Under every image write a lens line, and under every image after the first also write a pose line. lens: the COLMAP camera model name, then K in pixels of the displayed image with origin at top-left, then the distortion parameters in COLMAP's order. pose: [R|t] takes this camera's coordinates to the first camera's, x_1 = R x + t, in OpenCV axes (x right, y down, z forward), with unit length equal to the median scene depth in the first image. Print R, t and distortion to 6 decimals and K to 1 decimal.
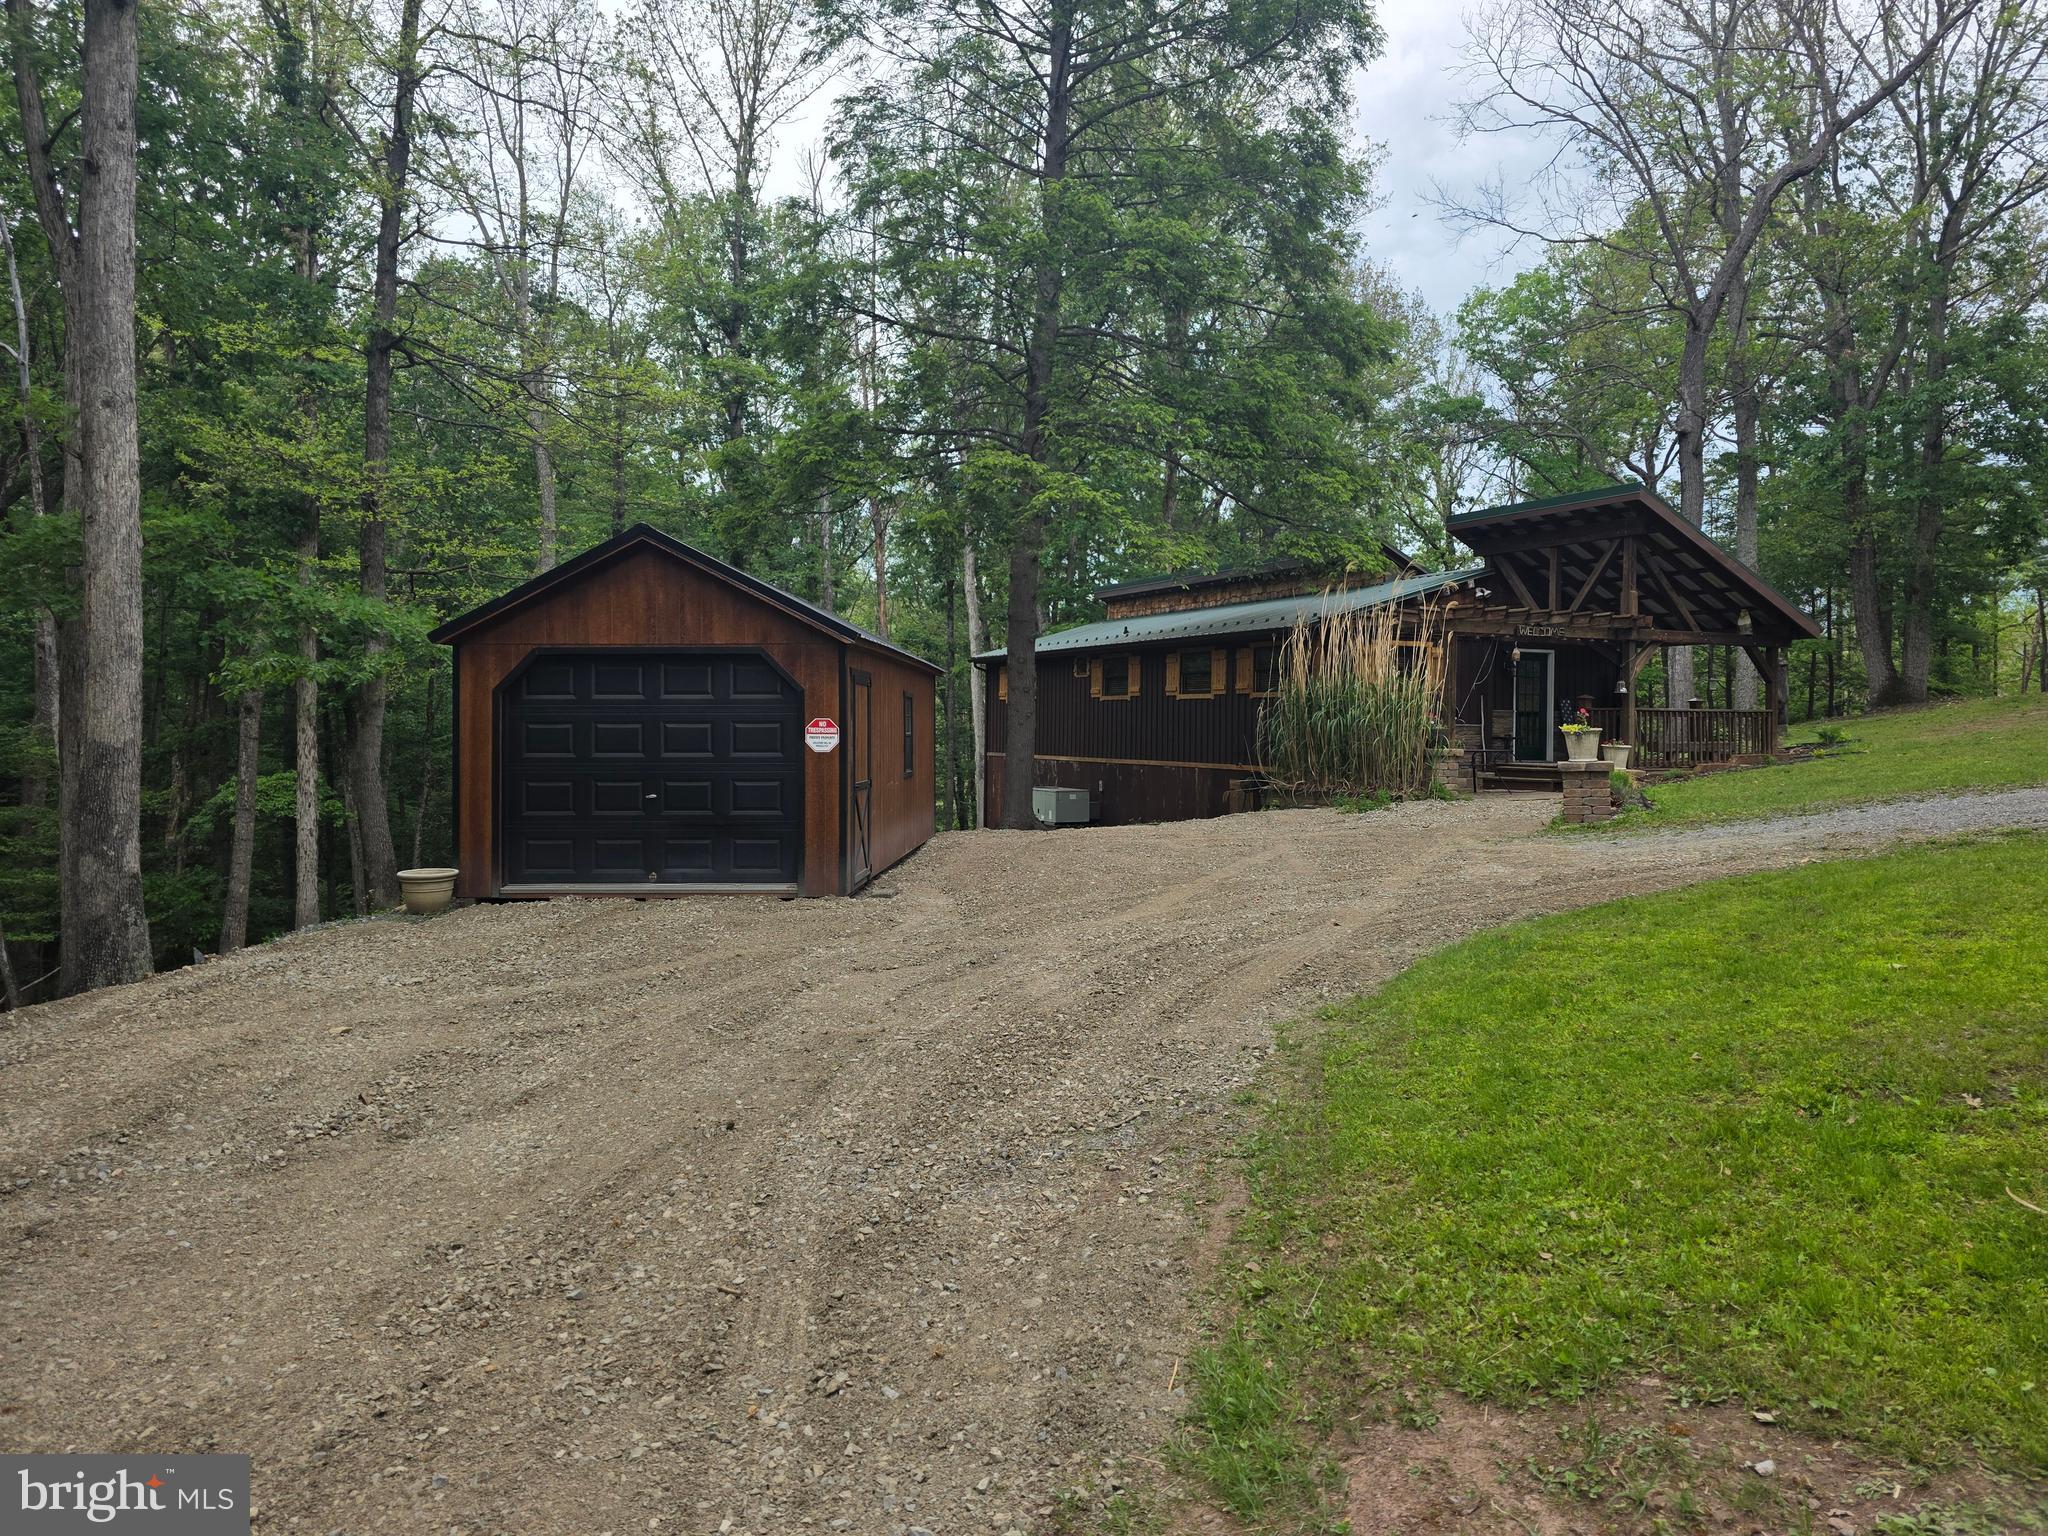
lens RADIAL K [[1274.2, 0, 1020.1], [0, 1274.2, 750.7], [0, 0, 1]] dist [0.004125, -0.025739]
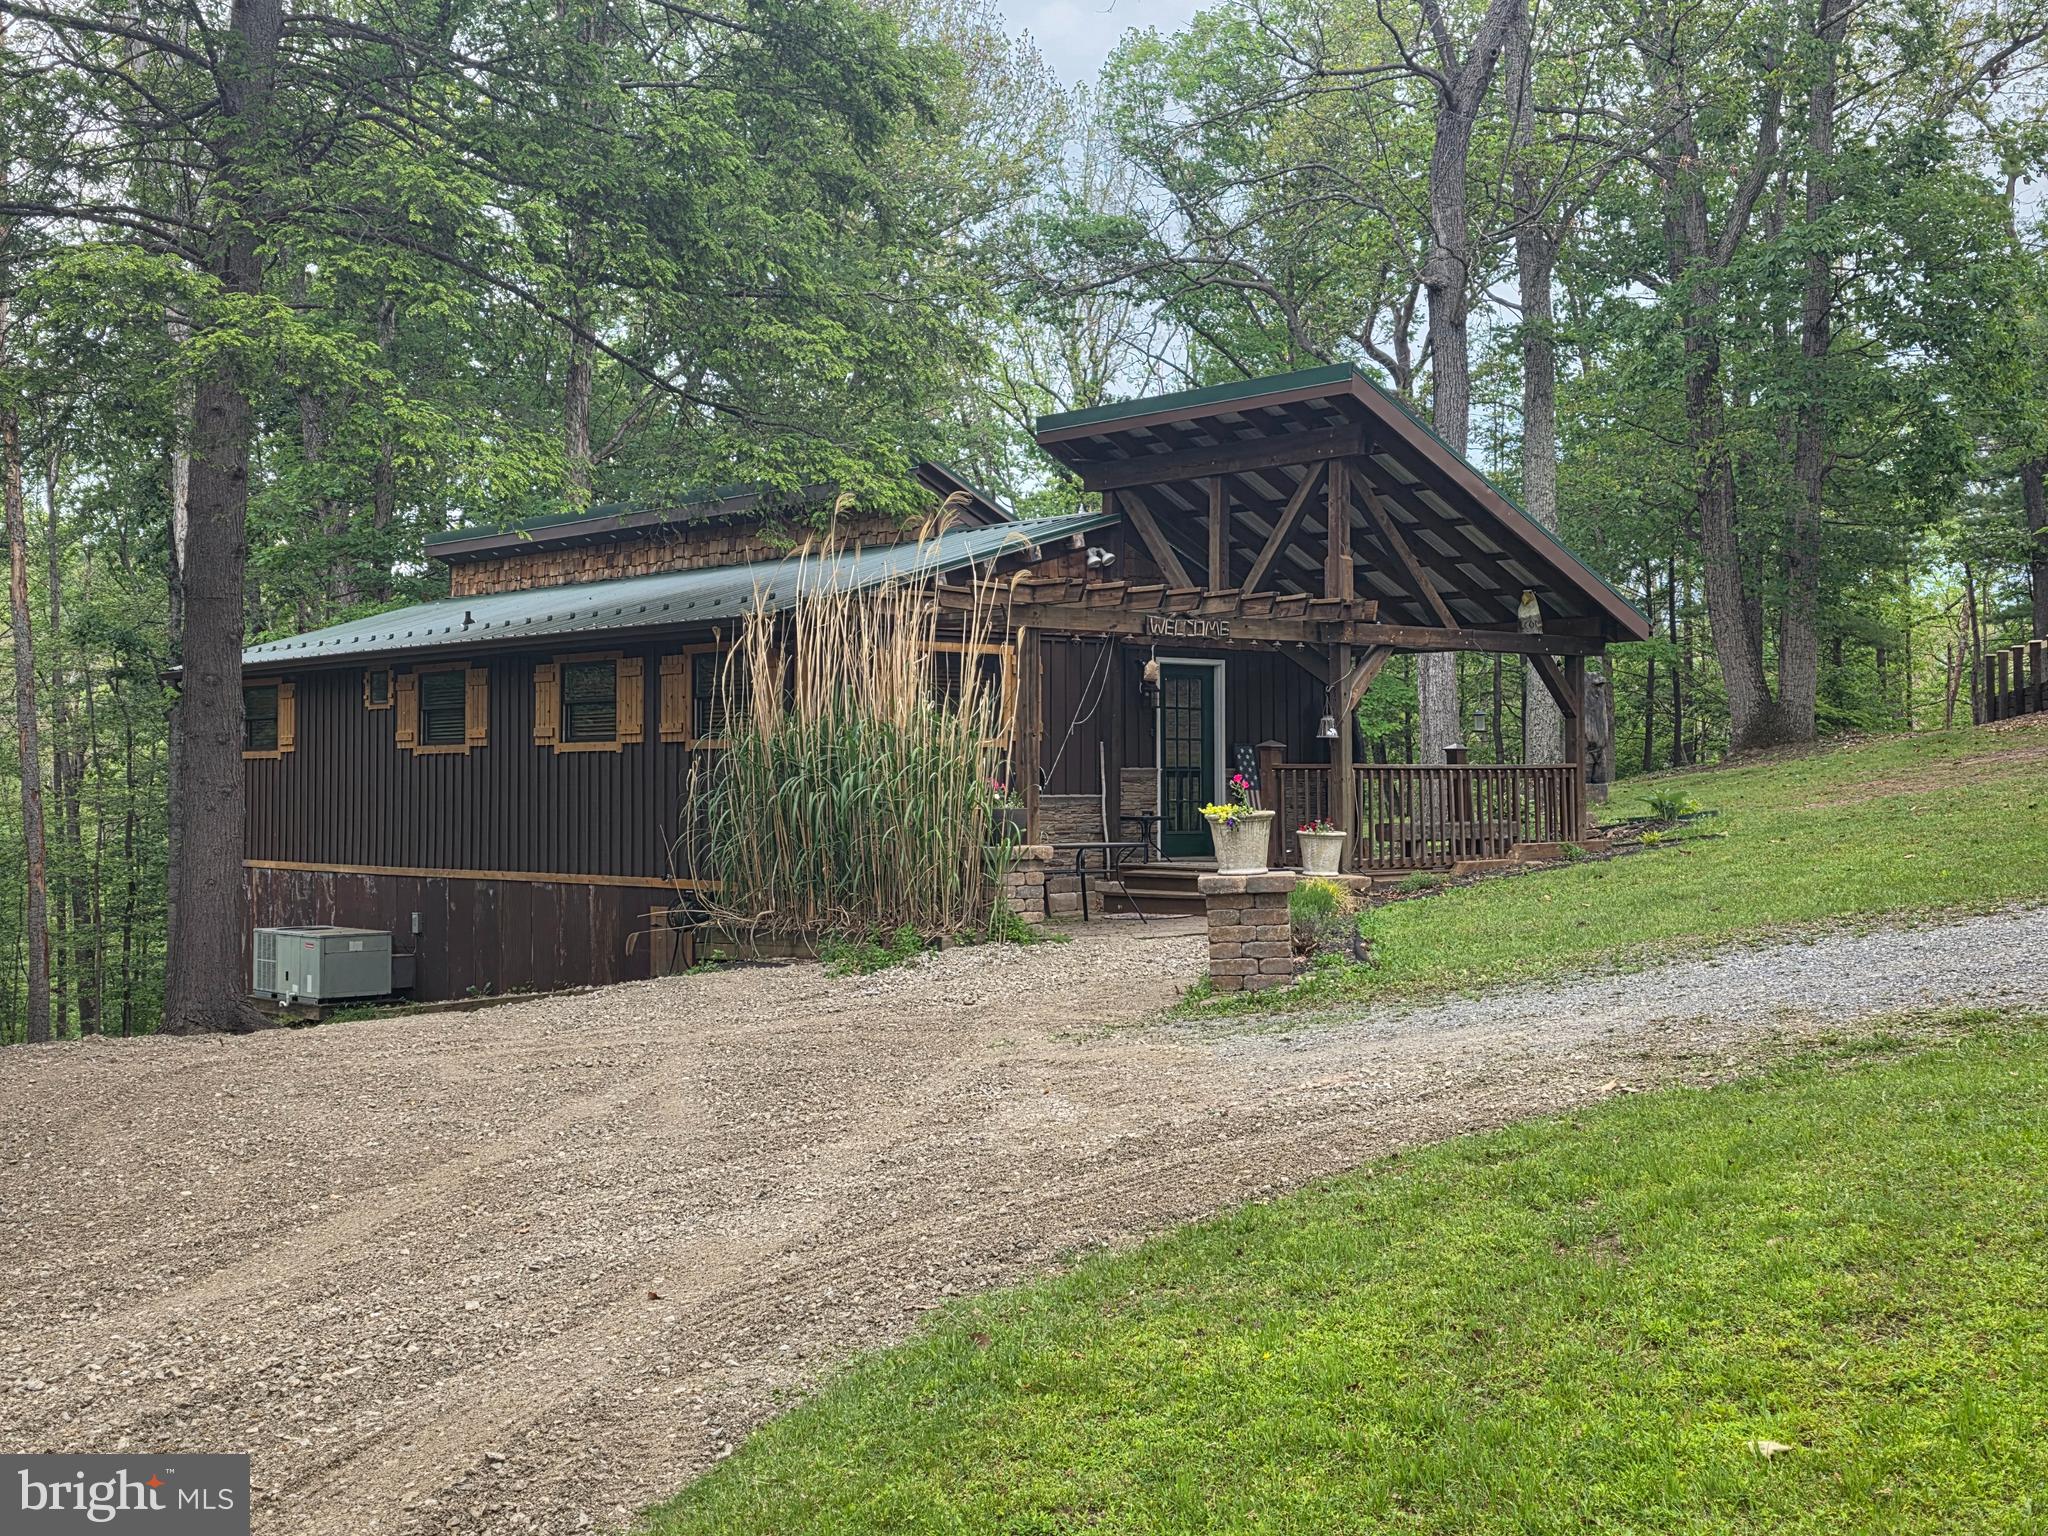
lens RADIAL K [[2129.5, 0, 1024.0], [0, 2129.5, 768.0], [0, 0, 1]] dist [0.104802, -0.306499]
pose [[0.964375, -0.011694, 0.264279, 0.071642], [0.017864, 0.999621, -0.020956, -0.011260], [-0.263934, 0.024930, 0.964219, 0.099730]]
